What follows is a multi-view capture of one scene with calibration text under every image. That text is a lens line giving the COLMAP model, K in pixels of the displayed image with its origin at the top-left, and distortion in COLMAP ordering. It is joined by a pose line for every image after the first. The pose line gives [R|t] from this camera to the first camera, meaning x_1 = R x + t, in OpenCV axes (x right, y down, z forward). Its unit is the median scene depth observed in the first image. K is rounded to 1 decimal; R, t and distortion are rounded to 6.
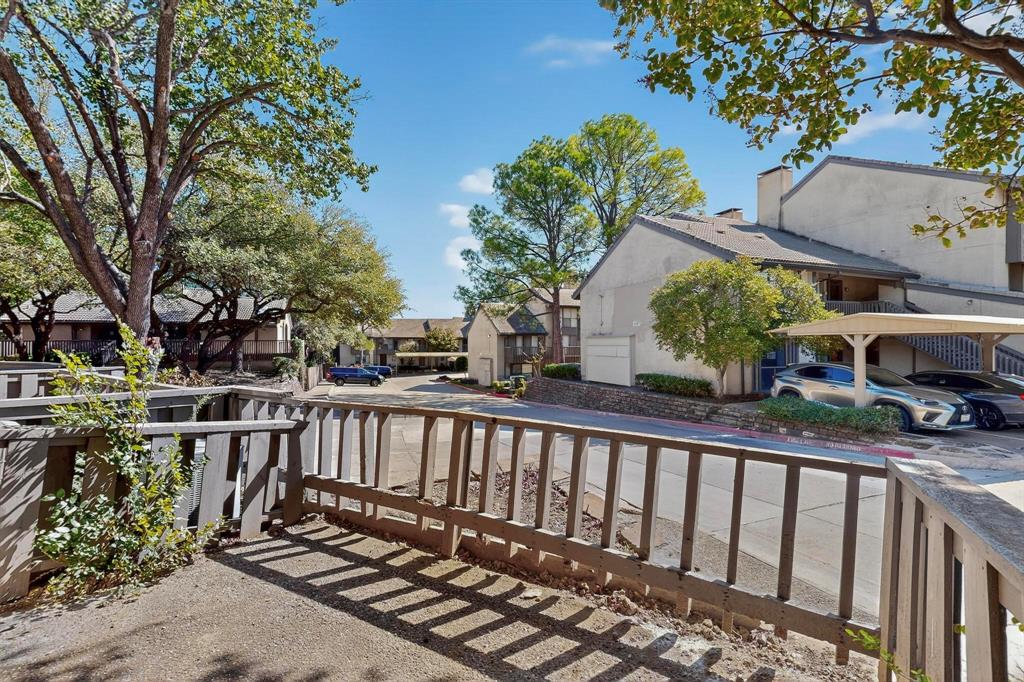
lens RADIAL K [[445.3, 0, 512.0], [0, 445.3, 341.0], [0, 0, 1]] dist [0.000676, -0.000399]
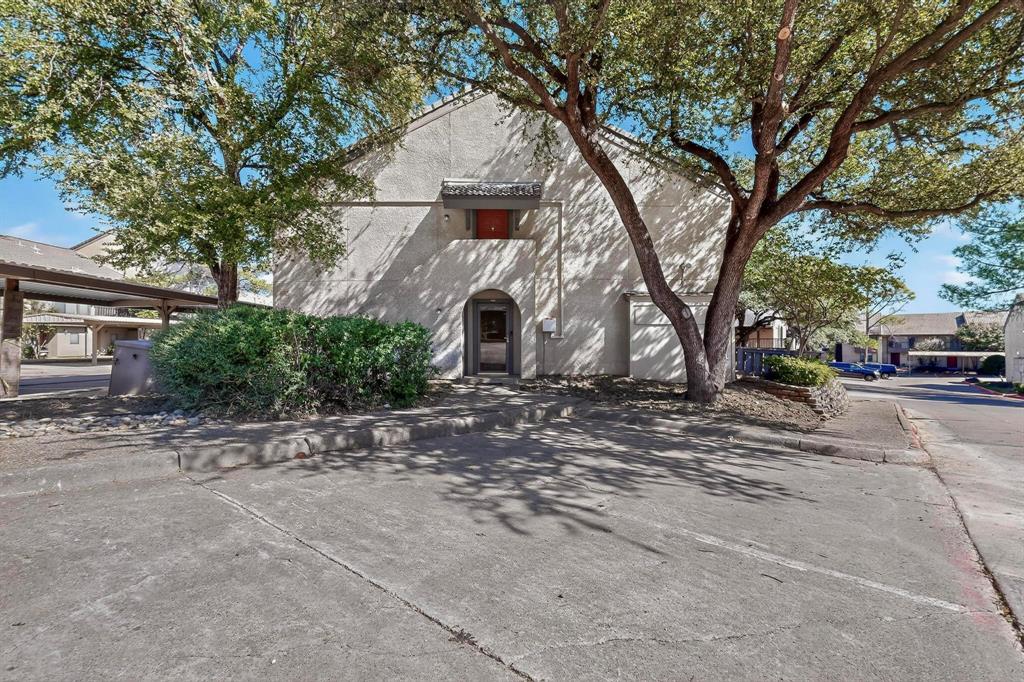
lens RADIAL K [[445.3, 0, 512.0], [0, 445.3, 341.0], [0, 0, 1]] dist [0.000676, -0.000399]
pose [[0.514685, 0.000173, -0.857379, 0.100905], [0.001990, 0.999997, 0.001397, 0.002211], [0.857377, -0.002425, 0.514683, -0.166317]]
